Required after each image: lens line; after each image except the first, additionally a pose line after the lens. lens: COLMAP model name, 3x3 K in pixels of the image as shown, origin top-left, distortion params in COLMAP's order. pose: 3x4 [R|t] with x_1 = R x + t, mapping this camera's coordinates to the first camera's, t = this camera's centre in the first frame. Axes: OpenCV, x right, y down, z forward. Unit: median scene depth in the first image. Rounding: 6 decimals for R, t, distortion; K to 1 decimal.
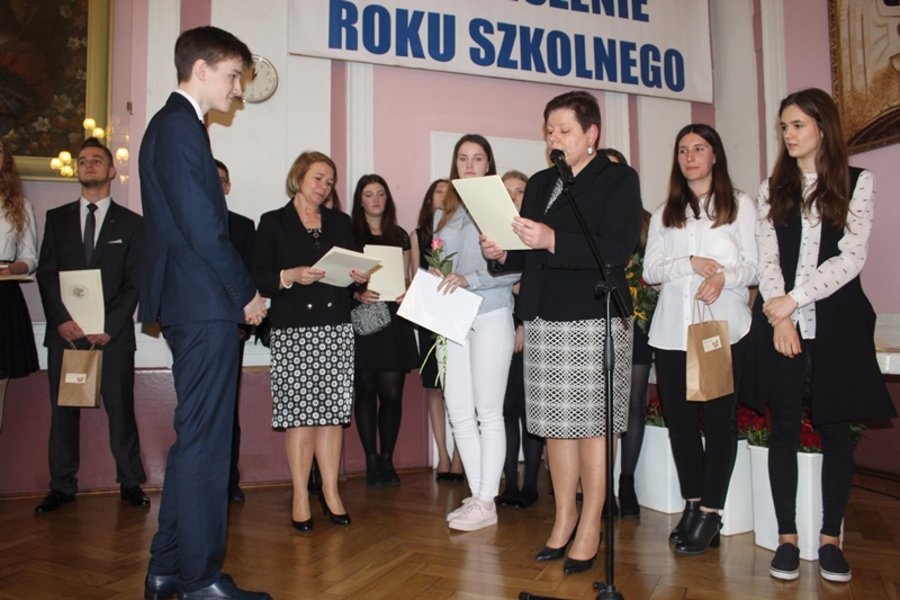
lens RADIAL K [[738.8, 0, 445.2], [0, 738.8, 304.5], [0, 0, 1]] dist [-0.165362, 0.137358]
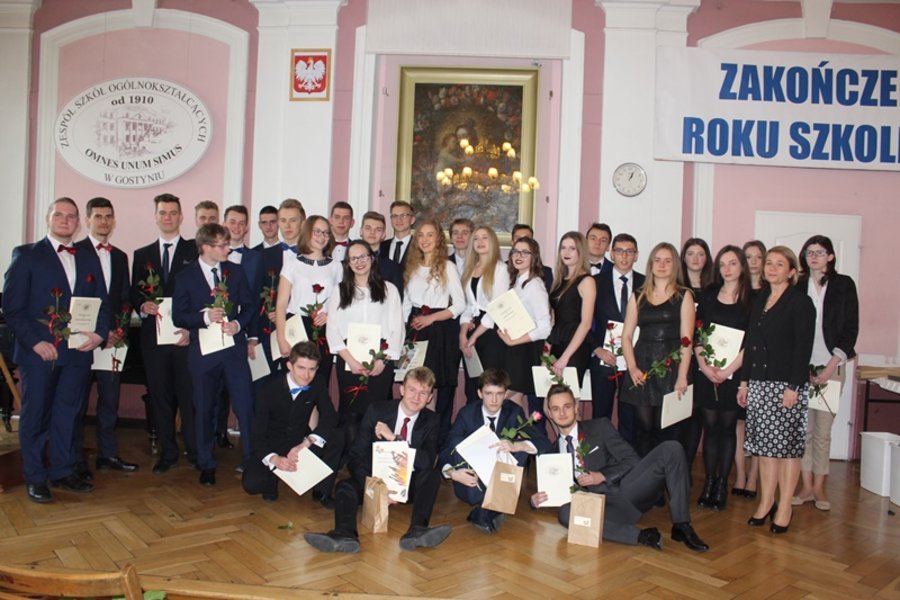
lens RADIAL K [[738.8, 0, 448.8], [0, 738.8, 307.9], [0, 0, 1]] dist [-0.165362, 0.137358]
pose [[0.910957, 0.057738, -0.408442, 0.016181], [-0.038645, 0.997746, 0.054851, -0.113004], [0.410688, -0.034183, 0.911135, -0.470571]]
